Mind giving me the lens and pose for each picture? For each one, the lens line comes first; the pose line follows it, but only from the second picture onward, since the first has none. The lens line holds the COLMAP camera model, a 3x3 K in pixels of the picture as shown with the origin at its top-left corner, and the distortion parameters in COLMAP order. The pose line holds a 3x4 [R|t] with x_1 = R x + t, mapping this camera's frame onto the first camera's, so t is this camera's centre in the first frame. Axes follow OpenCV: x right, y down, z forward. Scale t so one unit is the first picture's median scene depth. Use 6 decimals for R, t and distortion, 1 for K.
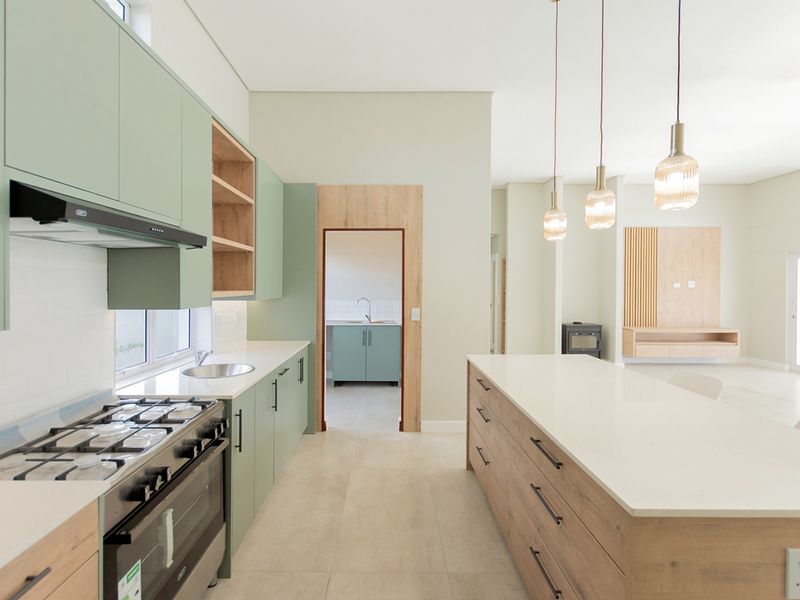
lens RADIAL K [[409.6, 0, 391.8], [0, 409.6, 287.9], [0, 0, 1]] dist [-0.001844, -0.000277]
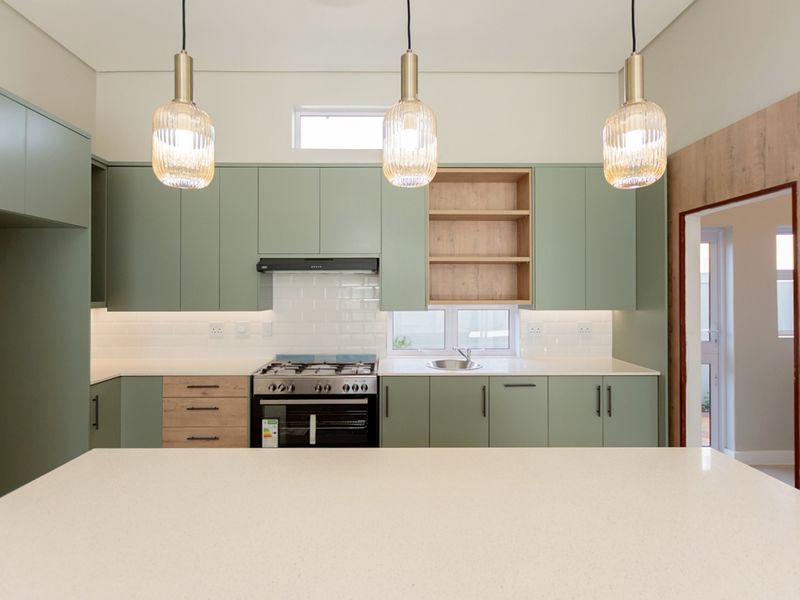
lens RADIAL K [[409.6, 0, 391.8], [0, 409.6, 287.9], [0, 0, 1]] dist [-0.001844, -0.000277]
pose [[0.010562, -0.011106, -0.999883, 0.514219], [-0.004455, 0.999928, -0.011154, -0.008870], [0.999934, 0.004573, 0.010512, 0.508048]]
